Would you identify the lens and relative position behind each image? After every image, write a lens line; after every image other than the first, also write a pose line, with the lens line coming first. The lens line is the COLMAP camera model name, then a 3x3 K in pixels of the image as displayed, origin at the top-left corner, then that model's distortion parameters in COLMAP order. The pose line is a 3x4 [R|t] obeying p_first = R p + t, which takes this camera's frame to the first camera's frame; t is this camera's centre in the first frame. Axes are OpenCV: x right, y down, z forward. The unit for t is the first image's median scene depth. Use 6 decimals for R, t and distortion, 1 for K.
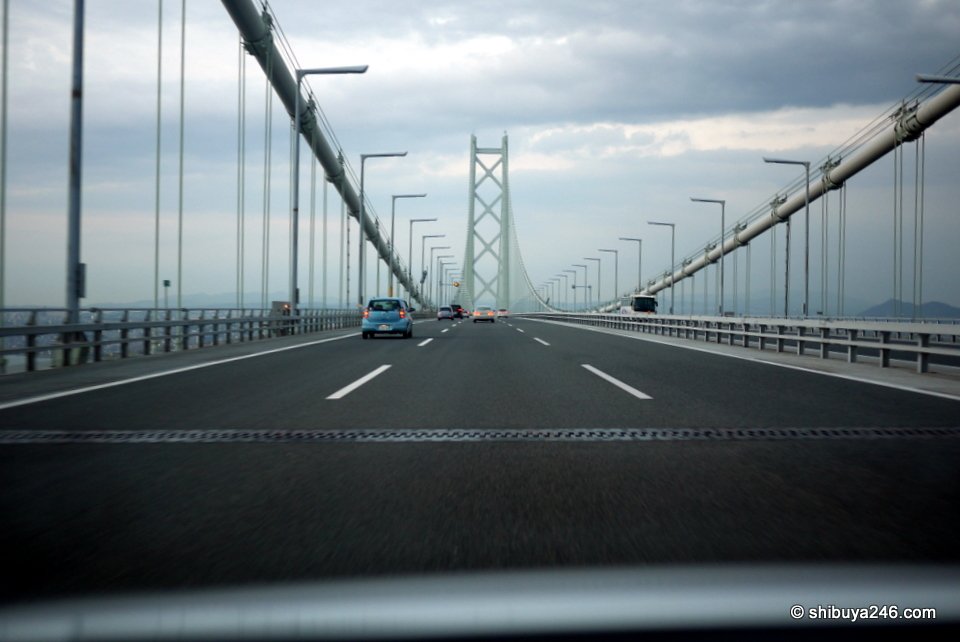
lens RADIAL K [[936.6, 0, 480.0], [0, 936.6, 321.0], [0, 0, 1]] dist [0.054522, 0.001159]
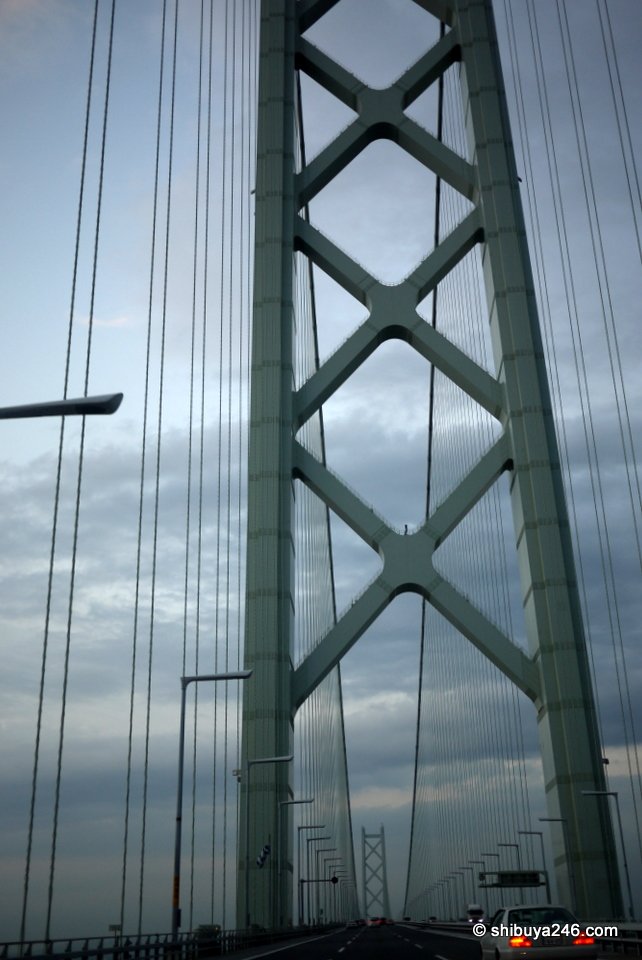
lens RADIAL K [[1061.2, 0, 321.0], [0, 1061.2, 480.0], [0, 0, 1]] dist [0.065027, 0.006413]
pose [[0.998128, -0.055743, -0.025182, -0.000562], [0.041281, 0.917683, -0.395163, 0.002153], [0.045137, 0.393384, 0.918266, -0.166880]]
